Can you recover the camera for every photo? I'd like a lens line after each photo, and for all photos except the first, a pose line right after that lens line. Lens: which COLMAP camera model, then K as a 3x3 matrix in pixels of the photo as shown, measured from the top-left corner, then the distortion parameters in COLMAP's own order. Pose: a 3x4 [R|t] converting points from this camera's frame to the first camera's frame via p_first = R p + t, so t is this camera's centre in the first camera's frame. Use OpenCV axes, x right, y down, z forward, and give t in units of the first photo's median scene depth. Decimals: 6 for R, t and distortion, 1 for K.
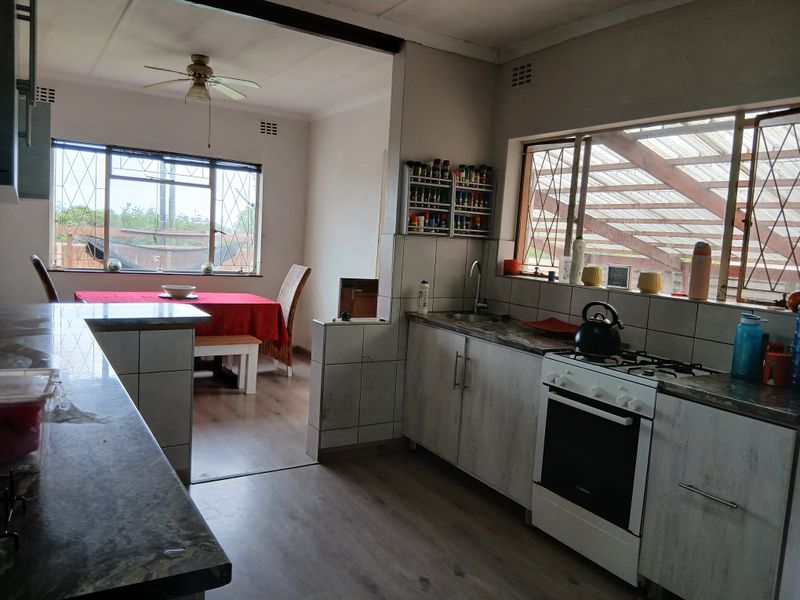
lens RADIAL K [[603.4, 0, 400.0], [0, 603.4, 300.0], [0, 0, 1]] dist [0.005256, -0.083281]
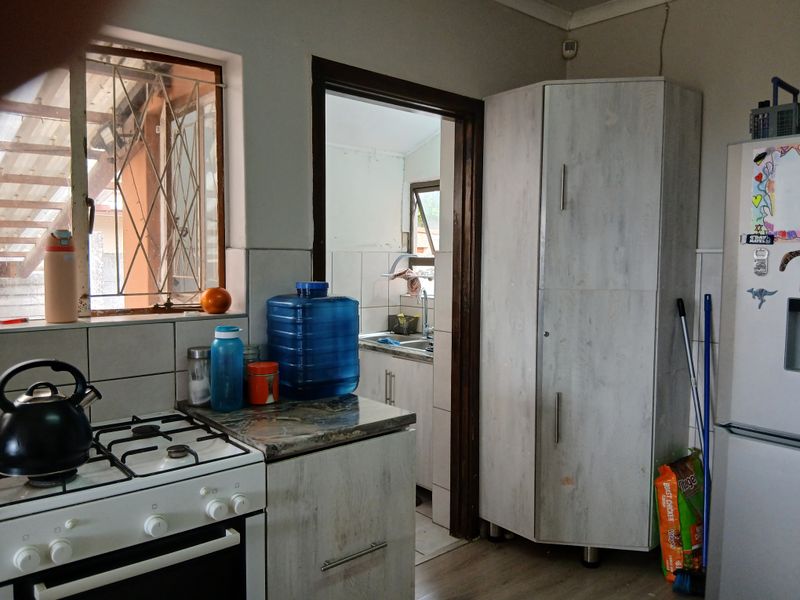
lens RADIAL K [[603.4, 0, 400.0], [0, 603.4, 300.0], [0, 0, 1]] dist [0.005256, -0.083281]
pose [[-0.141856, -0.129250, 0.981413, -0.204316], [0.095329, 0.985047, 0.143508, -0.100704], [-0.985286, 0.113915, -0.127414, 0.916884]]
